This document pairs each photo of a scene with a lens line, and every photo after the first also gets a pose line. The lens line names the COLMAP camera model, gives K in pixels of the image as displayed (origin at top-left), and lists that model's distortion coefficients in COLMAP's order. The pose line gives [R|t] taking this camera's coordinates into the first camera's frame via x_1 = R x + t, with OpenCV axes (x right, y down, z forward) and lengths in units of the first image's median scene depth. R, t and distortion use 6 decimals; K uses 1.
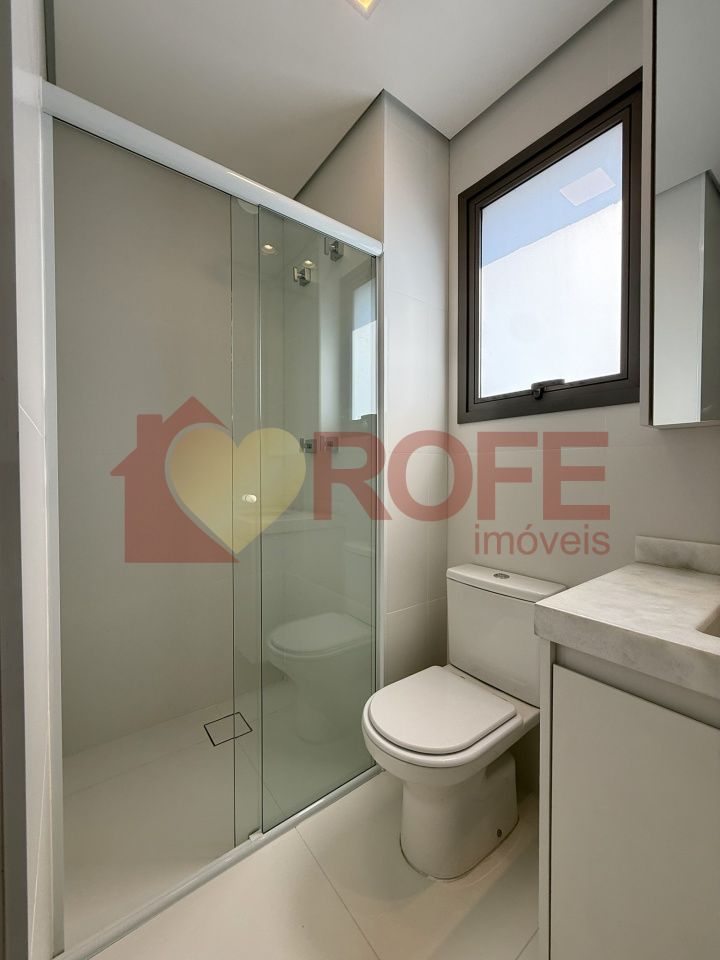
lens RADIAL K [[383.5, 0, 358.7], [0, 383.5, 477.4], [0, 0, 1]] dist [0.001378, 0.000405]
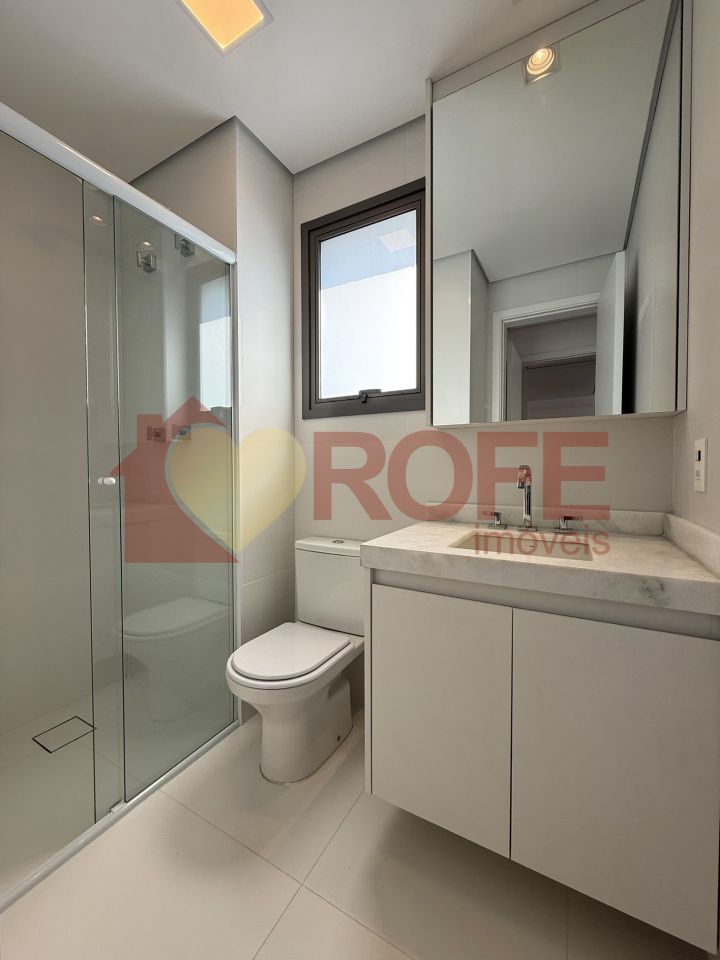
lens RADIAL K [[383.5, 0, 358.7], [0, 383.5, 477.4], [0, 0, 1]] dist [0.001378, 0.000405]
pose [[0.916071, -0.011439, 0.400852, -0.065772], [0.008335, 0.999920, 0.009487, 0.033146], [-0.400929, -0.005350, 0.916094, -0.170525]]
